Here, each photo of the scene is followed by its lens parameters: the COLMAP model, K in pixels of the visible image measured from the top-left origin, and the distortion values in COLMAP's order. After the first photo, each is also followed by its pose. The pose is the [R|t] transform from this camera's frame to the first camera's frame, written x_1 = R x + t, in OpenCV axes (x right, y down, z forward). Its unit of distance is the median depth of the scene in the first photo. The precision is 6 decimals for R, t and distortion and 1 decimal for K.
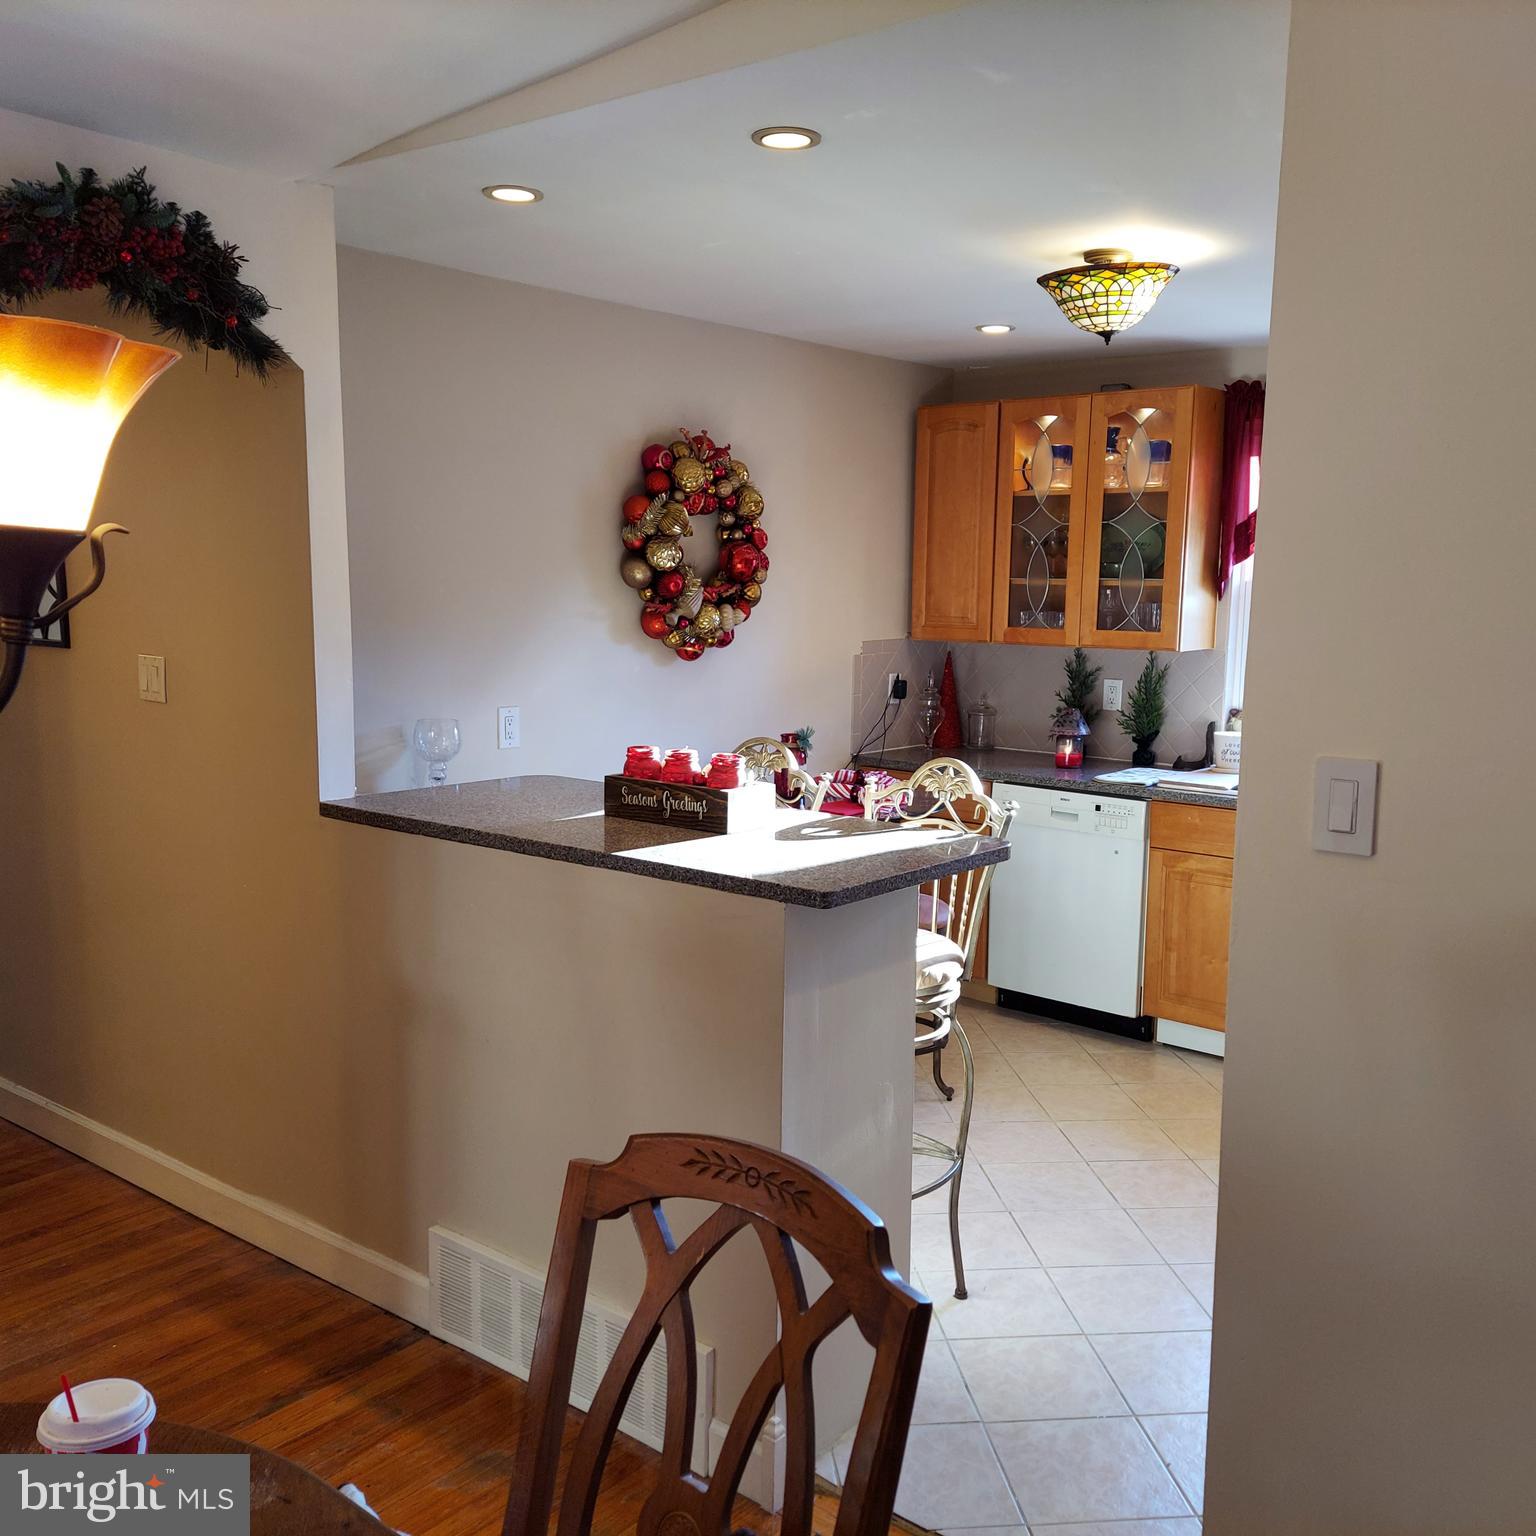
lens RADIAL K [[1467.2, 0, 789.0], [0, 1467.2, 778.6], [0, 0, 1]] dist [0.113248, -0.119112]
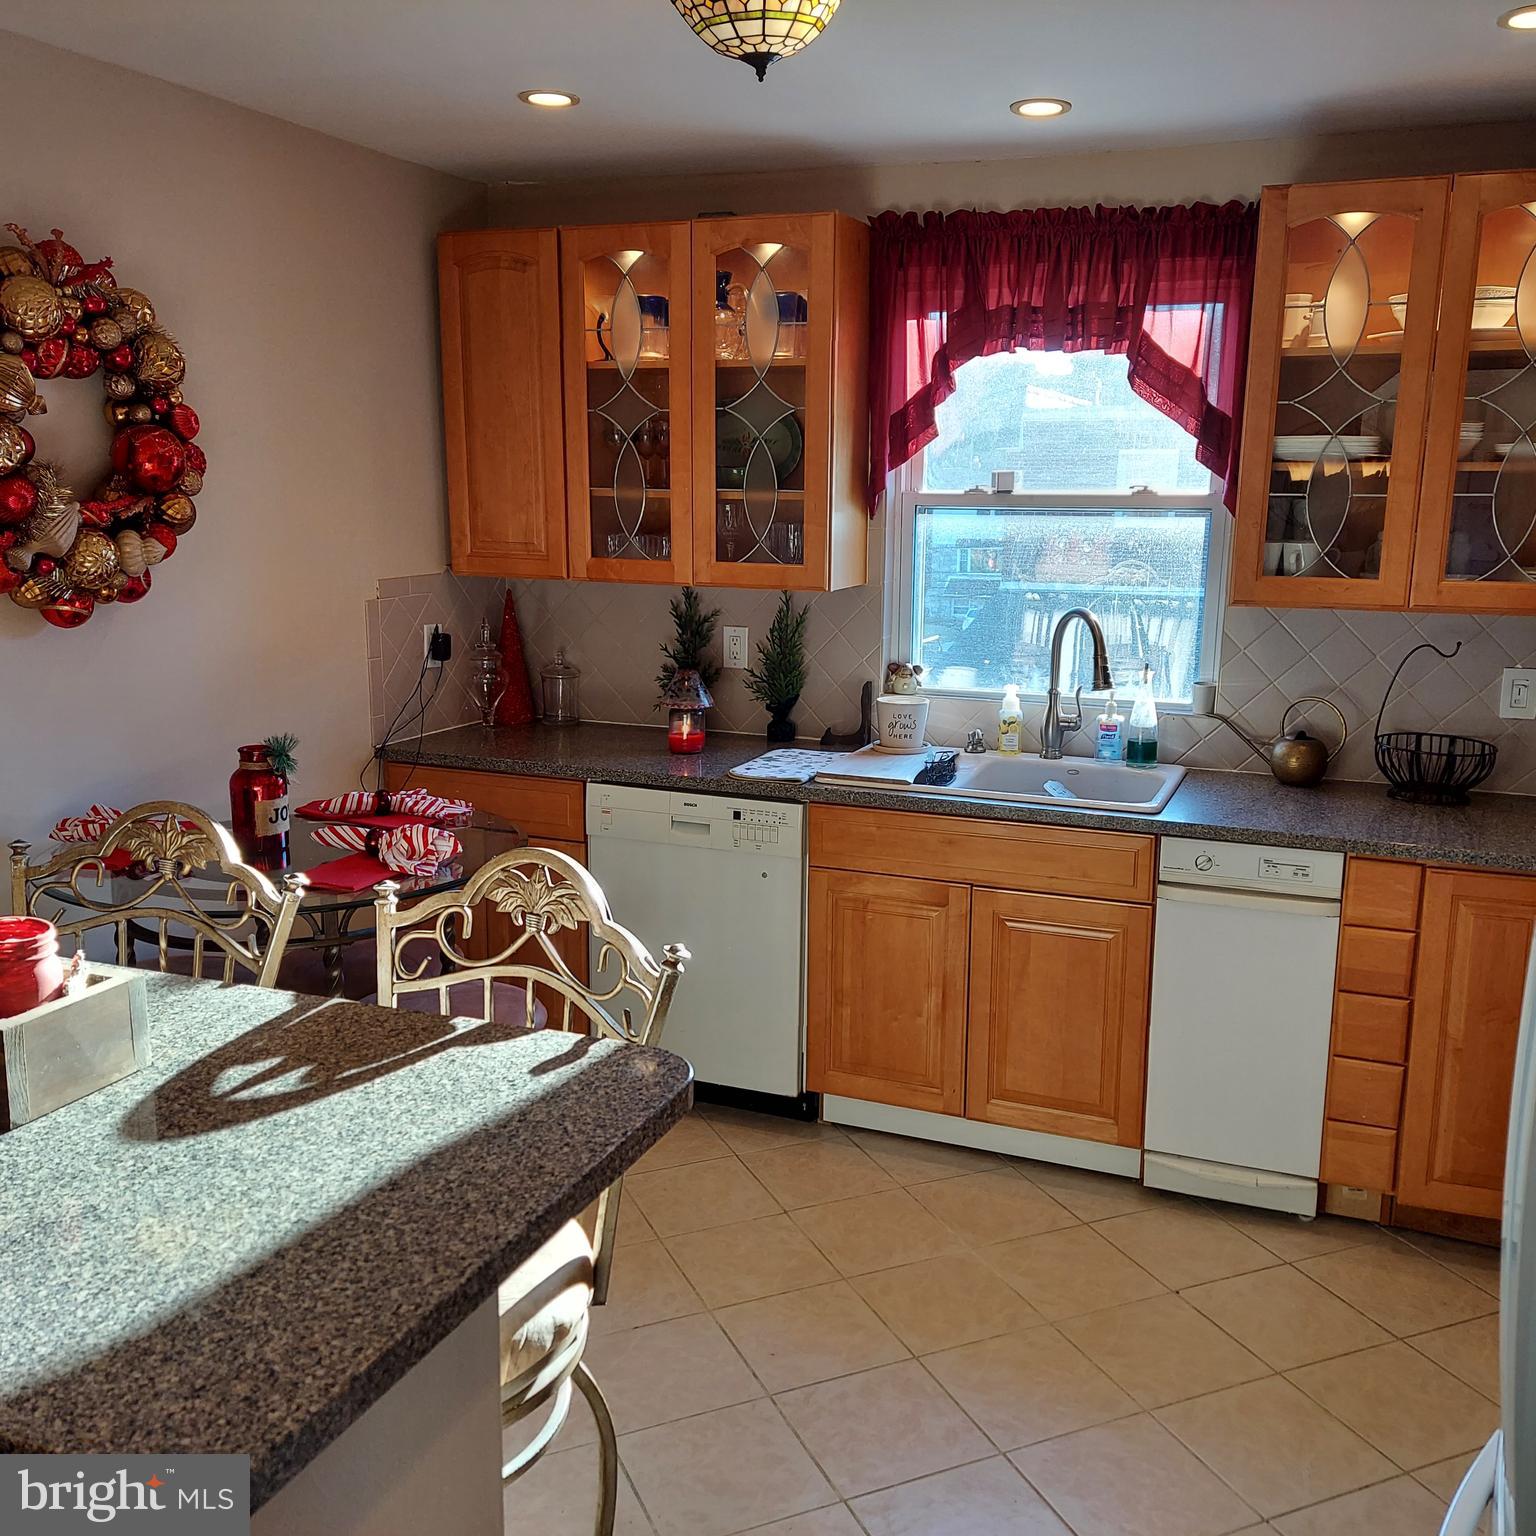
lens RADIAL K [[1451.0, 0, 791.8], [0, 1451.0, 774.2], [0, 0, 1]] dist [0.168203, -0.266097]
pose [[0.953481, -0.063631, 0.294663, 0.028694], [0.045158, 0.996588, 0.069082, -0.046690], [-0.298053, -0.052562, 0.953101, 0.318644]]
